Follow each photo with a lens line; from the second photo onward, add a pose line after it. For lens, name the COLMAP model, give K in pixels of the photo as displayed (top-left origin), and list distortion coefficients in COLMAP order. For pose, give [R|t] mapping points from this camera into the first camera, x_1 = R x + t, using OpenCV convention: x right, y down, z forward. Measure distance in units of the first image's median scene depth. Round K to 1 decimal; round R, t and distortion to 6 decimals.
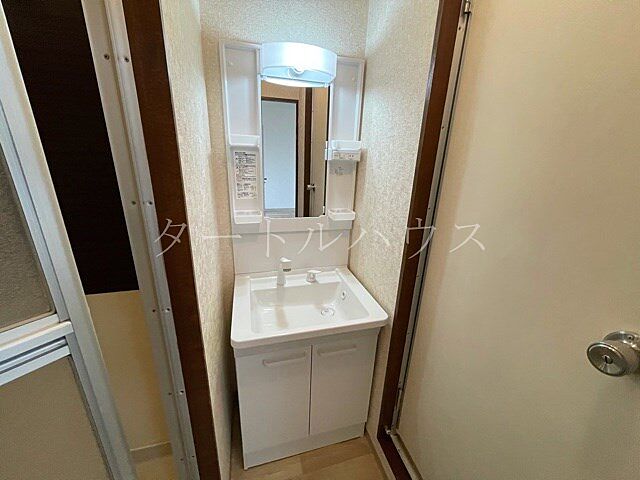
lens RADIAL K [[257.0, 0, 320.0], [0, 257.0, 240.0], [0, 0, 1]] dist [0.001144, 0.000201]
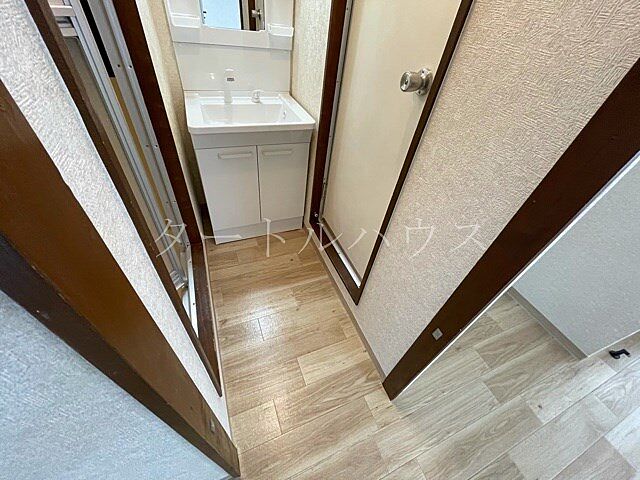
lens RADIAL K [[257.0, 0, 320.0], [0, 257.0, 240.0], [0, 0, 1]] dist [0.001144, 0.000201]
pose [[0.990720, -0.027022, 0.133209, 0.082618], [-0.031599, 0.907399, 0.419080, 0.241375], [-0.132198, -0.419400, 0.898124, -0.328496]]
